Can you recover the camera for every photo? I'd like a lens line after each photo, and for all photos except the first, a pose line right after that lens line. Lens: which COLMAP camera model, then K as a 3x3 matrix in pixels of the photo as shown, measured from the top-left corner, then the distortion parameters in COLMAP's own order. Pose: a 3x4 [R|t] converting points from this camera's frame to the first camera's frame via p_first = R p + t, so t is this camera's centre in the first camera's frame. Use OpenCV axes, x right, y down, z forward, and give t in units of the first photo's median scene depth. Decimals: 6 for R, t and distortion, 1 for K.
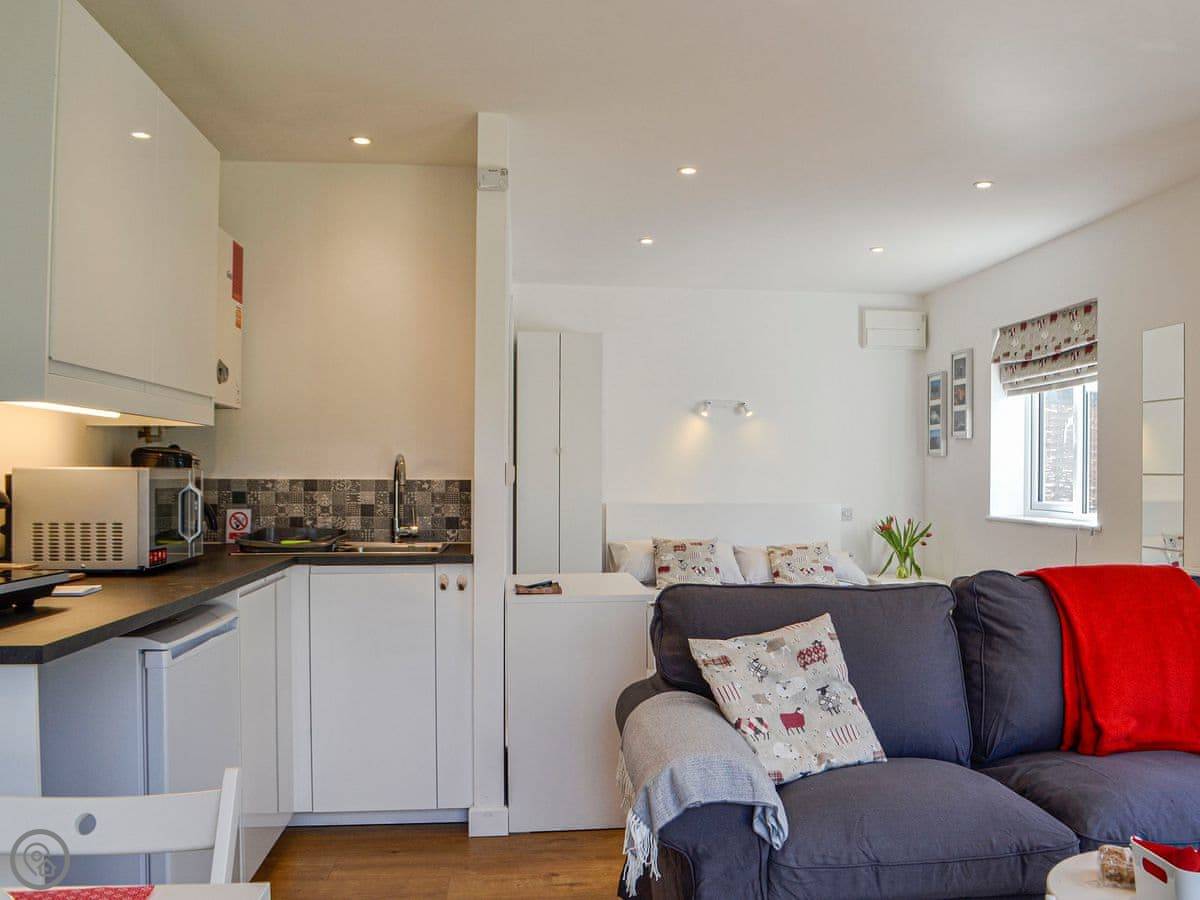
lens RADIAL K [[1090.1, 0, 693.0], [0, 1090.1, 473.1], [0, 0, 1]] dist [-0.059336, -0.009418]
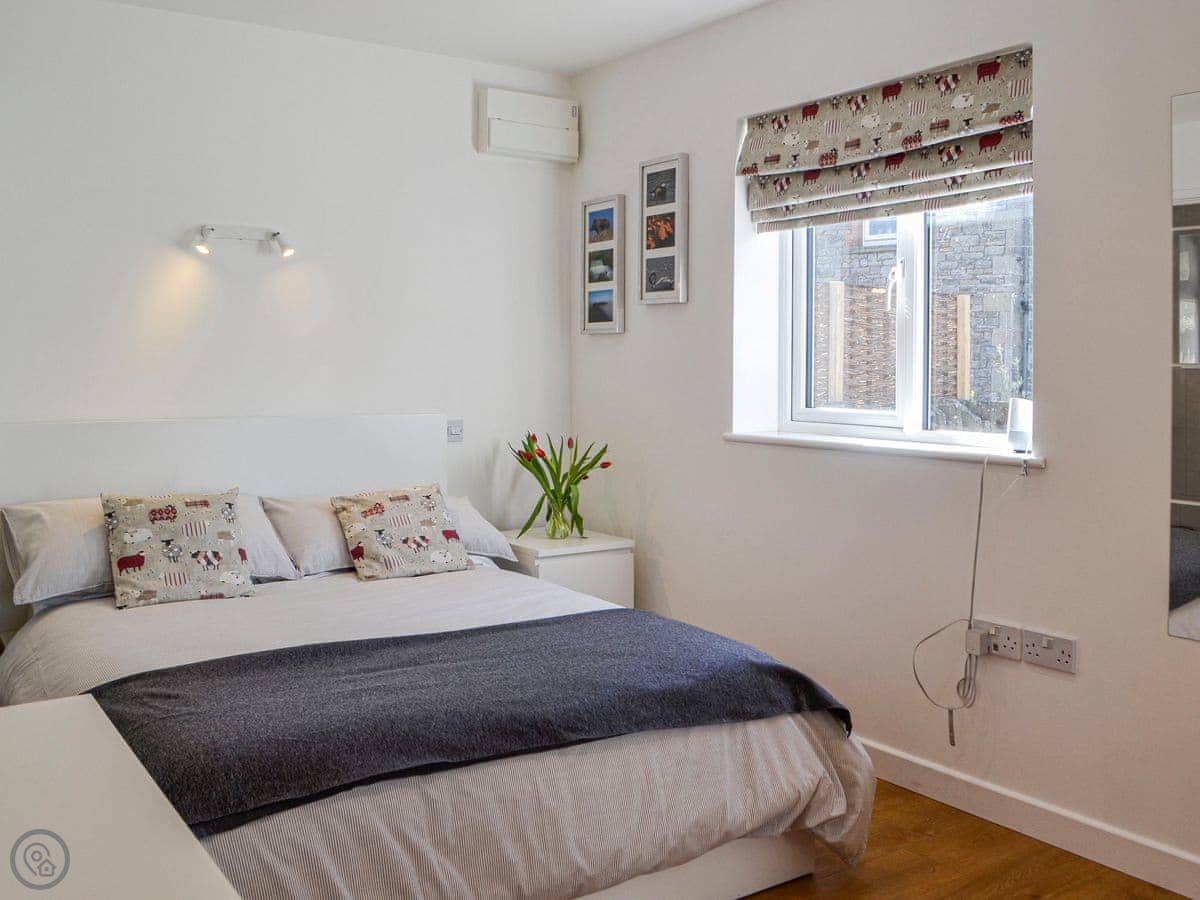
lens RADIAL K [[1123.2, 0, 635.7], [0, 1123.2, 344.1], [0, 0, 1]] dist [-0.045217, -0.002272]
pose [[0.897609, 0.003554, 0.440778, -0.062720], [0.001632, 0.999934, -0.011386, -0.003289], [-0.440790, 0.010939, 0.897544, 0.671015]]
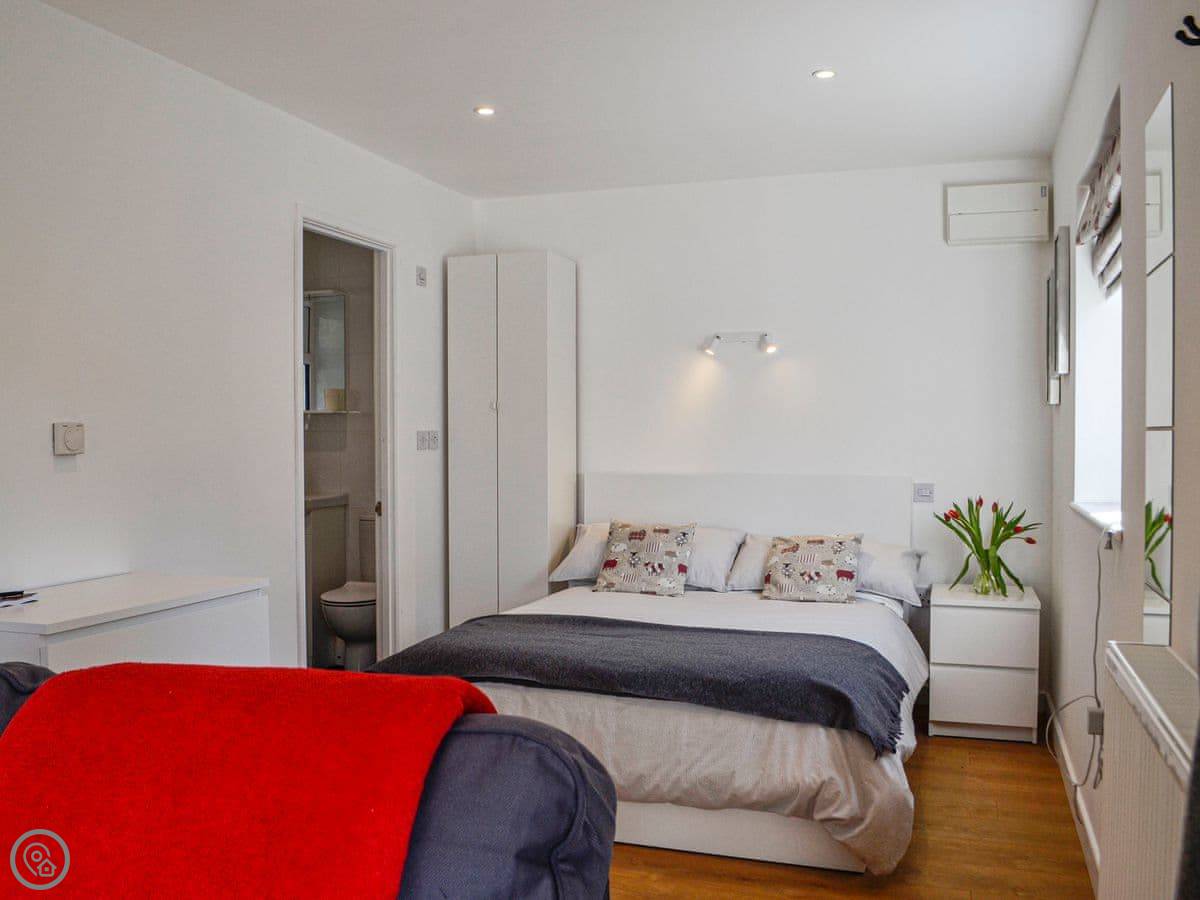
lens RADIAL K [[1095.8, 0, 600.0], [0, 1095.8, 450.0], [0, 0, 1]] dist [-0.042307, -0.000621]
pose [[0.887149, 0.001925, -0.461480, 0.451084], [0.004335, 0.999912, 0.012506, 0.002827], [0.461464, -0.013096, 0.887063, 0.498839]]
